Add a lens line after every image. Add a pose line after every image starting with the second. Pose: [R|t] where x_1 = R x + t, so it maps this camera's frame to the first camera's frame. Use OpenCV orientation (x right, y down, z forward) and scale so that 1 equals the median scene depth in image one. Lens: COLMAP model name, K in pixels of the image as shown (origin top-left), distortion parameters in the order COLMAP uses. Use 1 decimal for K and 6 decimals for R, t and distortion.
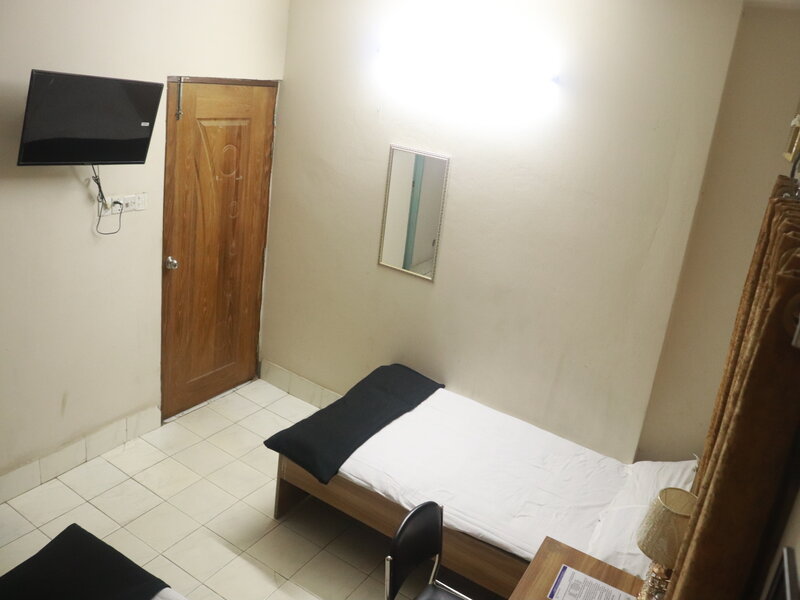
lens RADIAL K [[653.7, 0, 400.0], [0, 653.7, 300.0], [0, 0, 1]] dist [-0.008290, 0.004091]
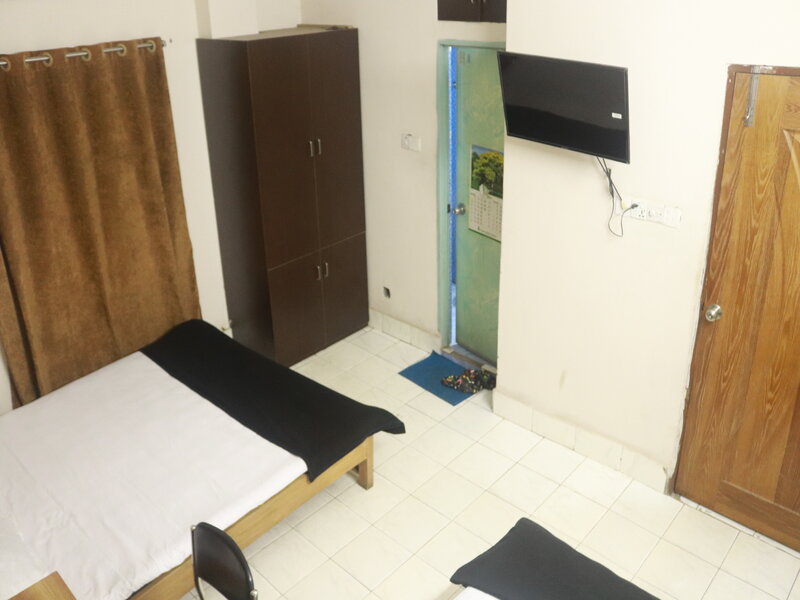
lens RADIAL K [[653.7, 0, 400.0], [0, 653.7, 300.0], [0, 0, 1]] dist [-0.008290, 0.004091]
pose [[-0.193746, 0.303551, -0.932909, 0.439233], [-0.365614, 0.860083, 0.355786, -0.211105], [0.910379, 0.410016, -0.055655, 0.714381]]
